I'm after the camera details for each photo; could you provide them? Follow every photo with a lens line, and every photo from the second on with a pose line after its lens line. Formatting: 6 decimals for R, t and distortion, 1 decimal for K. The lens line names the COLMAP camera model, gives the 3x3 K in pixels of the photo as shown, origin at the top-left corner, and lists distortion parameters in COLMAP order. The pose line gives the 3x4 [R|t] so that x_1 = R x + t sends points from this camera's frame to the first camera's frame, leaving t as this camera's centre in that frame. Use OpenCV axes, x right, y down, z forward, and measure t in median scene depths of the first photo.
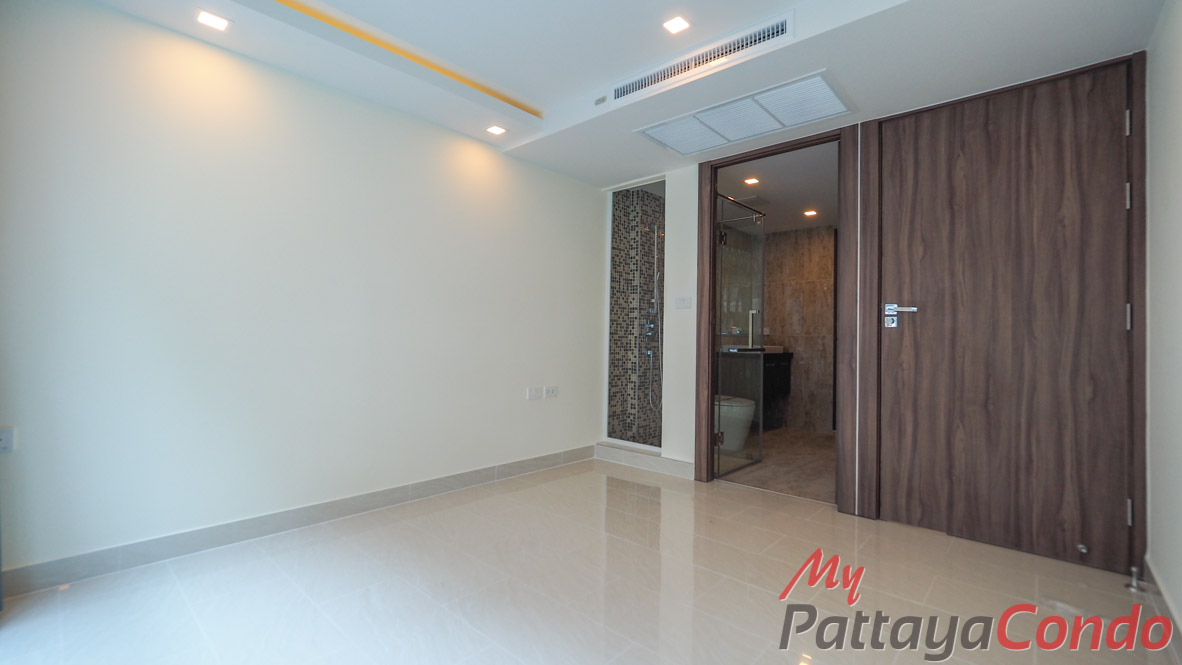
lens RADIAL K [[501.0, 0, 578.3], [0, 501.0, 328.7], [0, 0, 1]] dist [-0.001390, -0.000109]
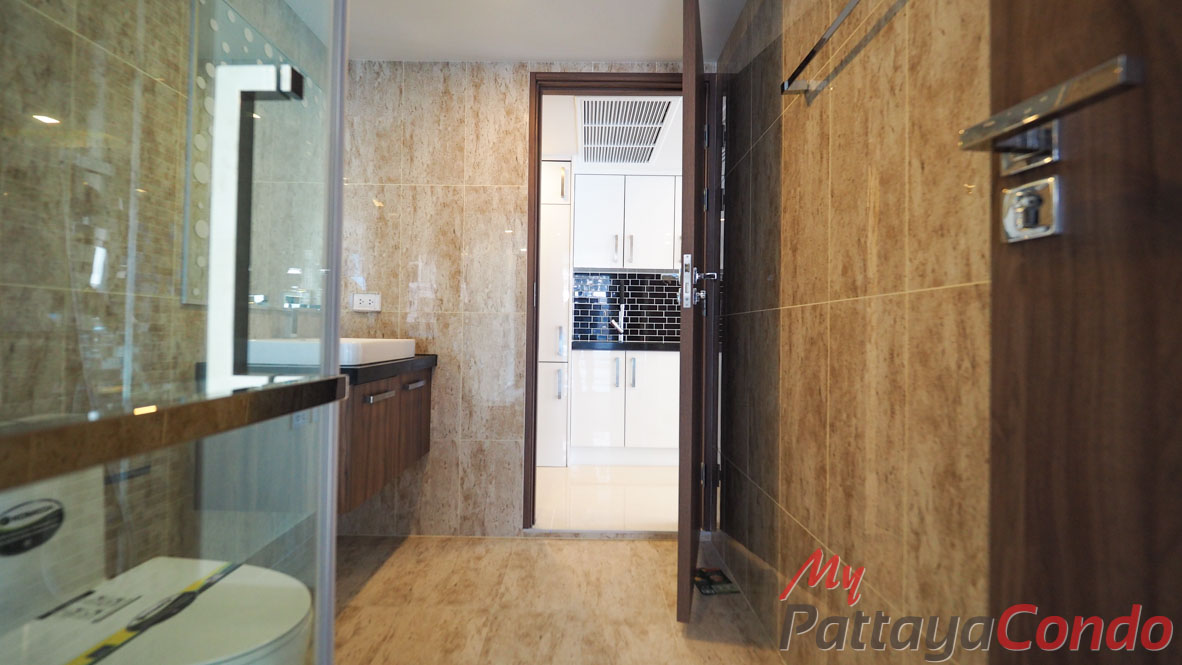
lens RADIAL K [[501.0, 0, 578.3], [0, 501.0, 328.7], [0, 0, 1]] dist [-0.001390, -0.000109]
pose [[0.739081, 0.001785, 0.673614, 0.234095], [-0.014010, 0.999821, 0.012721, 0.019918], [-0.673471, -0.018839, 0.738974, 0.611079]]
